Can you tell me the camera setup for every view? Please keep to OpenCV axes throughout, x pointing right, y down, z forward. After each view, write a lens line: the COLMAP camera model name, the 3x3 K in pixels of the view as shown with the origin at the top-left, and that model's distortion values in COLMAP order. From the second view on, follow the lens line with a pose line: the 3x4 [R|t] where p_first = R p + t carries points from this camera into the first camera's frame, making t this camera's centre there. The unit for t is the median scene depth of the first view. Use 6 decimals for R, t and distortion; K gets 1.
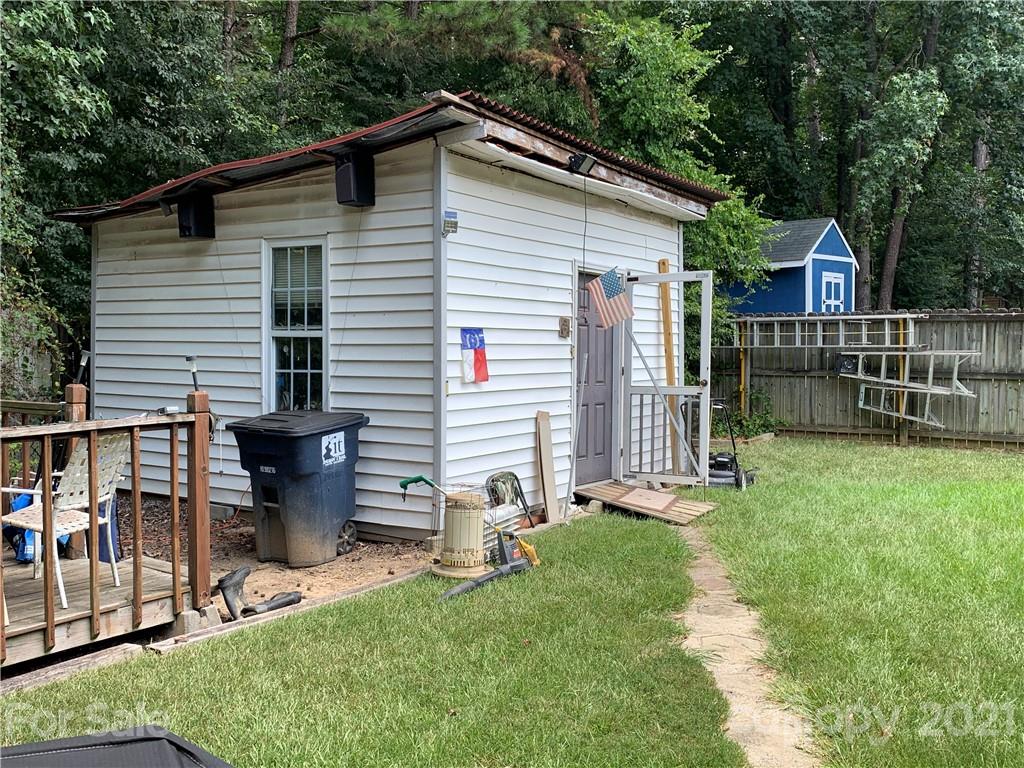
lens RADIAL K [[988.3, 0, 509.6], [0, 988.3, 384.0], [0, 0, 1]] dist [0.009465, 0.000000]
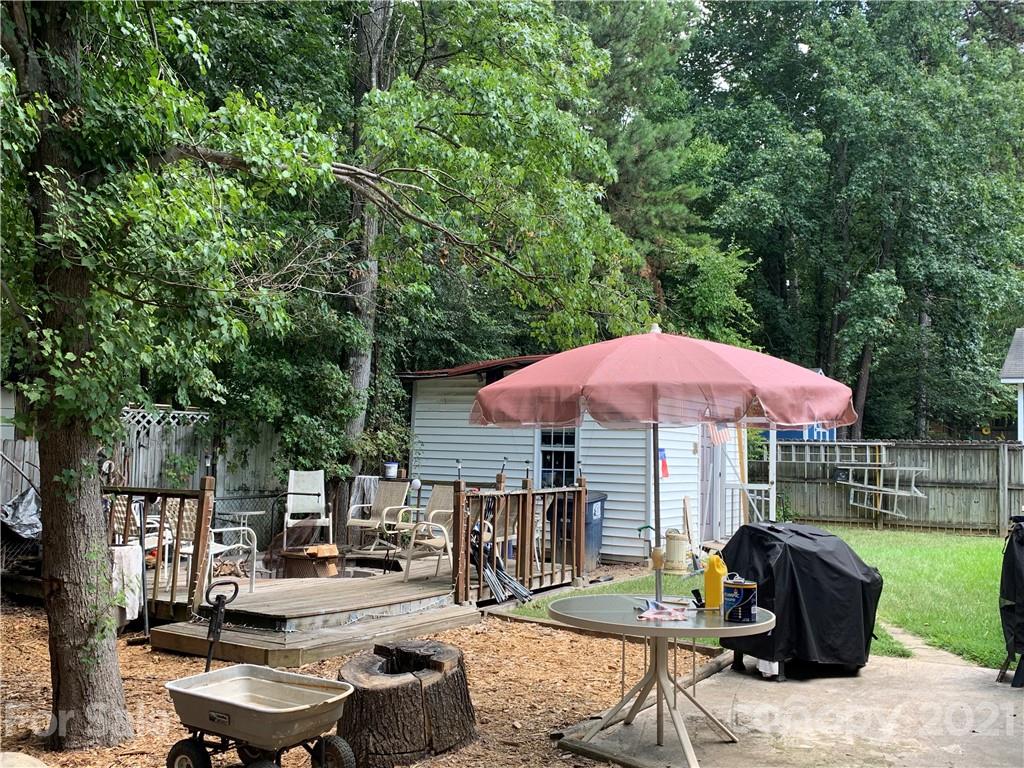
lens RADIAL K [[988.3, 0, 511.5], [0, 988.3, 389.8], [0, 0, 1]] dist [0.009465, 0.000000]
pose [[0.998760, 0.025346, 0.042852, -0.762908], [-0.020755, 0.994322, -0.104369, 0.063693], [-0.045254, 0.103350, 0.993615, -1.617805]]
